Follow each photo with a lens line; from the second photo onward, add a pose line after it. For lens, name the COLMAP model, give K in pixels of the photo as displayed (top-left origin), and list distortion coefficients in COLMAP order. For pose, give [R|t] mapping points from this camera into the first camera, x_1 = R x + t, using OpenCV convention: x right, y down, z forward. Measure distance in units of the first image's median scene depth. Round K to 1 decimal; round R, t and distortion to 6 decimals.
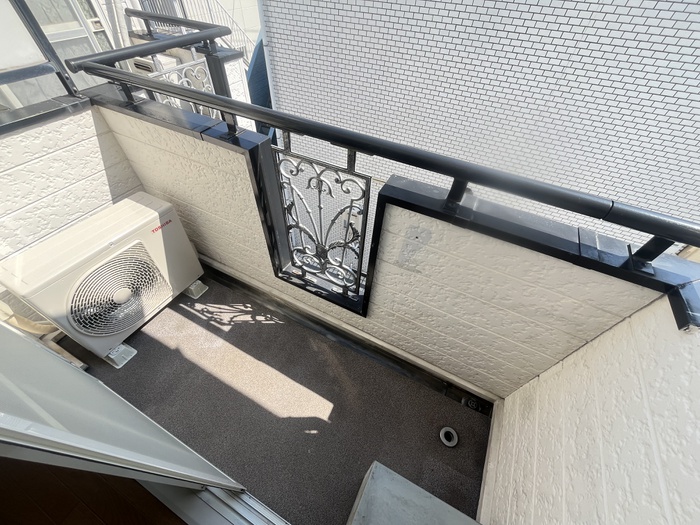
lens RADIAL K [[284.9, 0, 350.0], [0, 284.9, 262.5], [0, 0, 1]] dist [-0.001076, -0.000189]
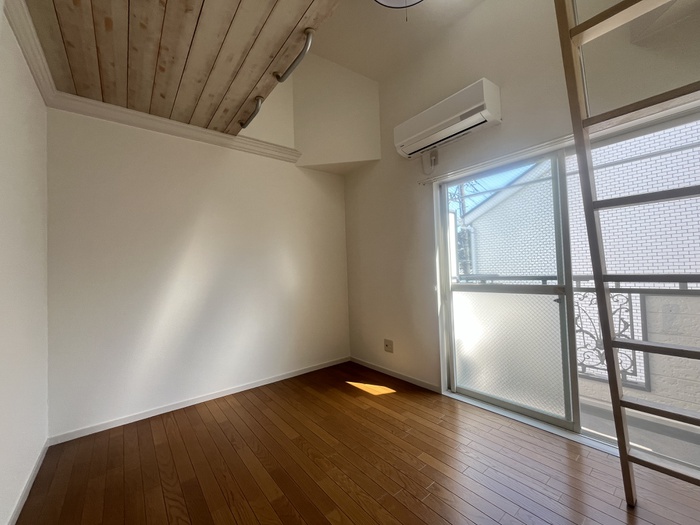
lens RADIAL K [[284.9, 0, 350.0], [0, 284.9, 262.5], [0, 0, 1]] dist [-0.001076, -0.000189]
pose [[0.907017, -0.088652, -0.411656, -0.890154], [-0.261299, 0.648122, -0.715305, 1.573100], [0.330217, 0.756359, 0.564693, -1.097248]]
